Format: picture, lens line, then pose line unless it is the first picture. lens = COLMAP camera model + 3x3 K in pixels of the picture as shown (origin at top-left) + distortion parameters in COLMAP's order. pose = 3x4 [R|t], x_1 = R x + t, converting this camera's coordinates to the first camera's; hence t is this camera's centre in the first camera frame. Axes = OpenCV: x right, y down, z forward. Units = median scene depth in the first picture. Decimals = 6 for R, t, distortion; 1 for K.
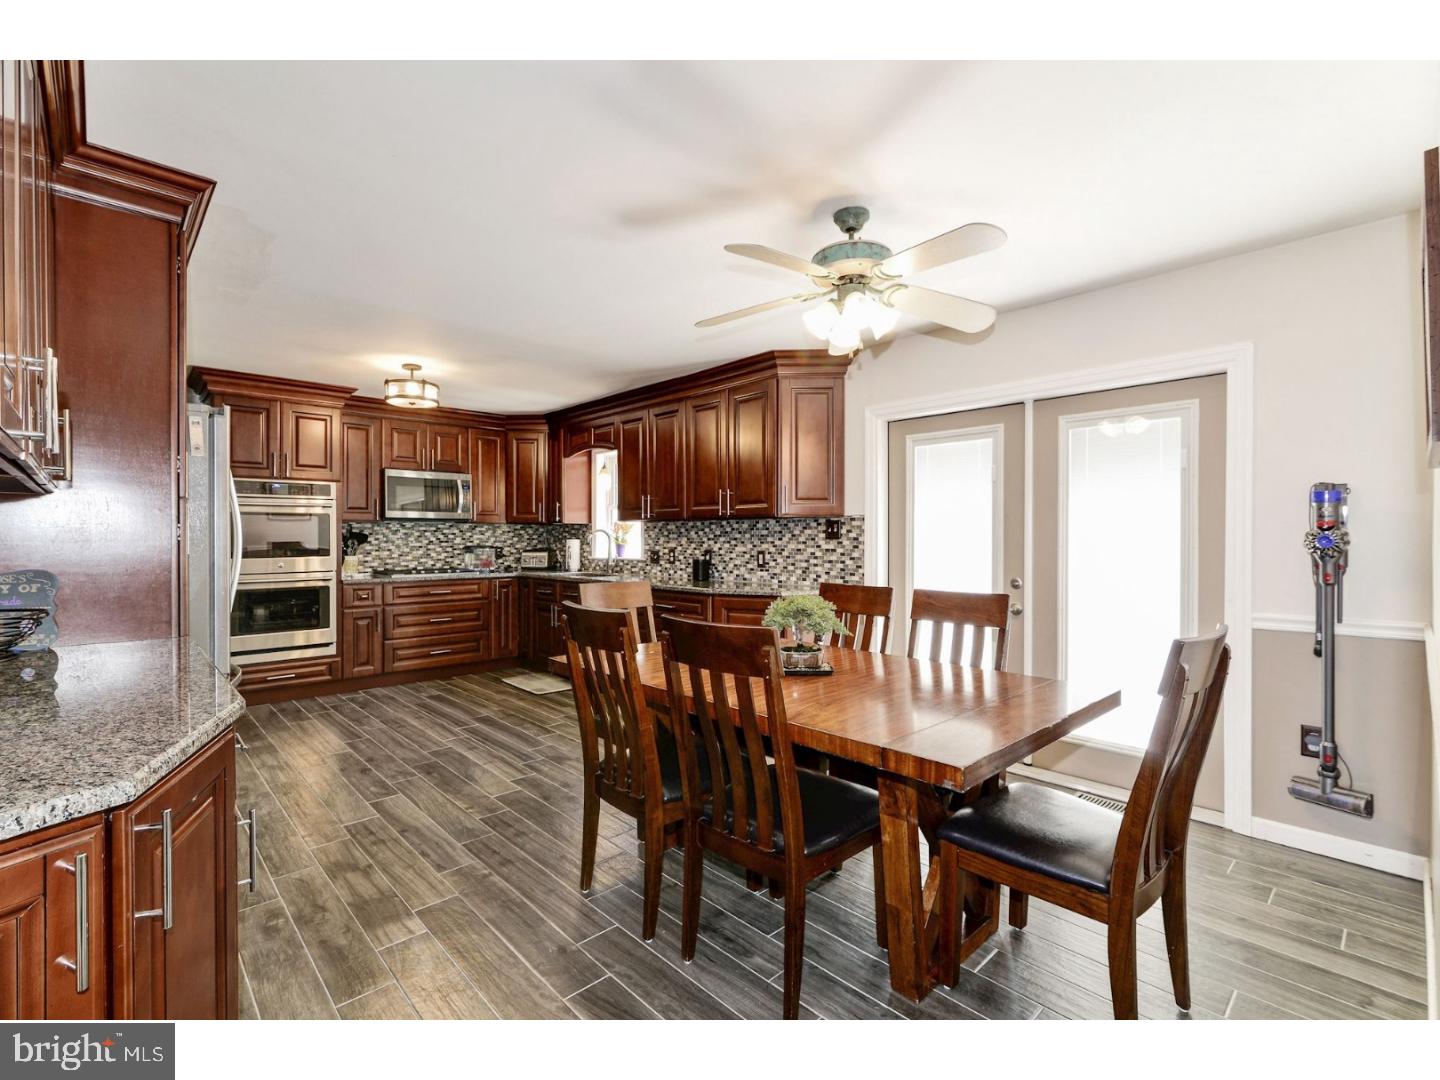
lens RADIAL K [[652.2, 0, 713.2], [0, 652.2, 537.3], [0, 0, 1]] dist [-0.008611, 0.001467]
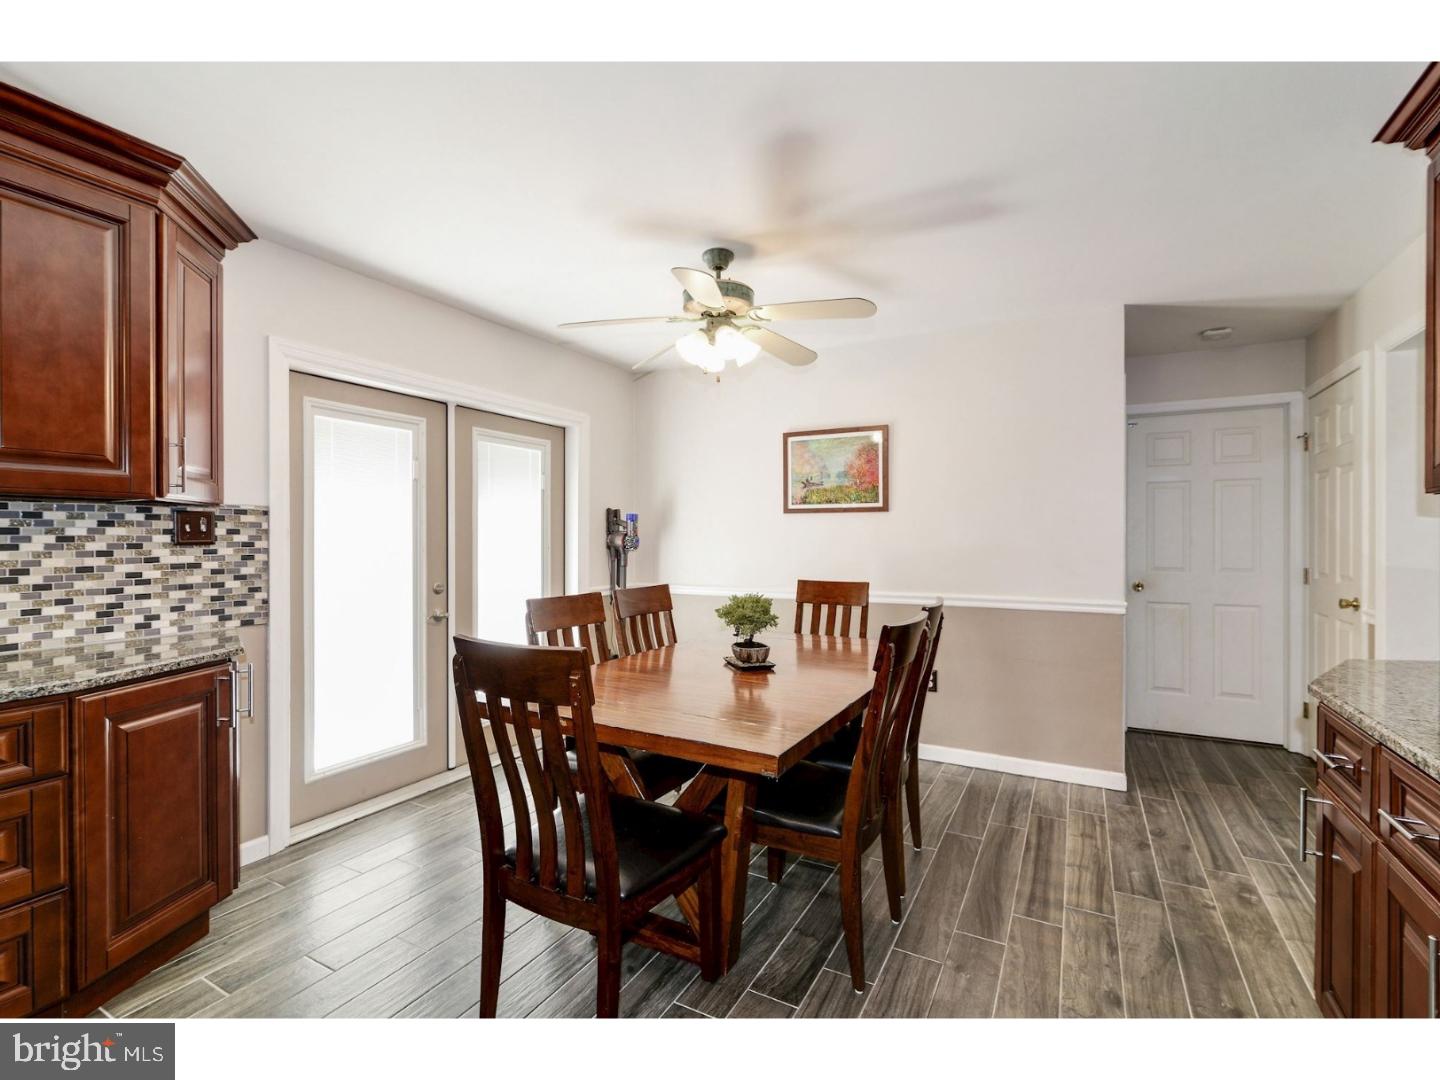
lens RADIAL K [[652.2, 0, 718.0], [0, 652.2, 542.9], [0, 0, 1]] dist [-0.008611, 0.001467]
pose [[-0.310936, -0.006629, 0.950408, -0.452759], [0.001927, 0.999969, 0.007605, -0.002481], [-0.950429, 0.004196, -0.310914, 0.710163]]
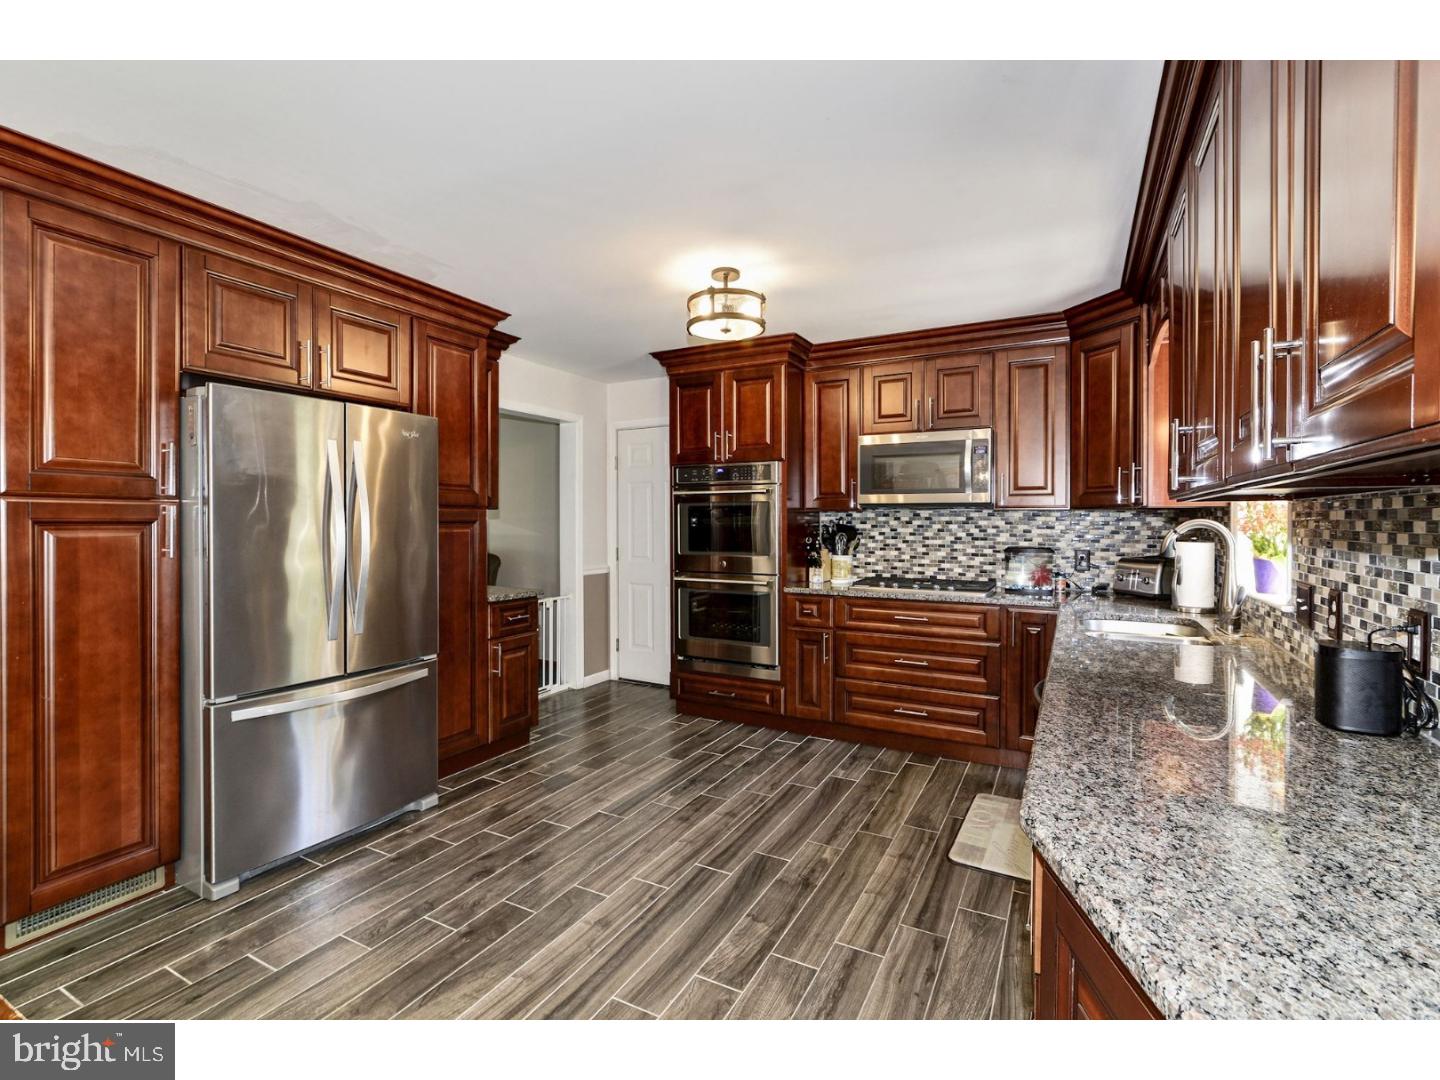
lens RADIAL K [[652.2, 0, 721.2], [0, 652.2, 527.0], [0, 0, 1]] dist [-0.008611, 0.001467]
pose [[0.324154, 0.011066, -0.945940, 0.154817], [-0.003198, 0.999939, 0.010602, -0.015508], [0.945999, -0.000412, 0.324169, 0.781540]]
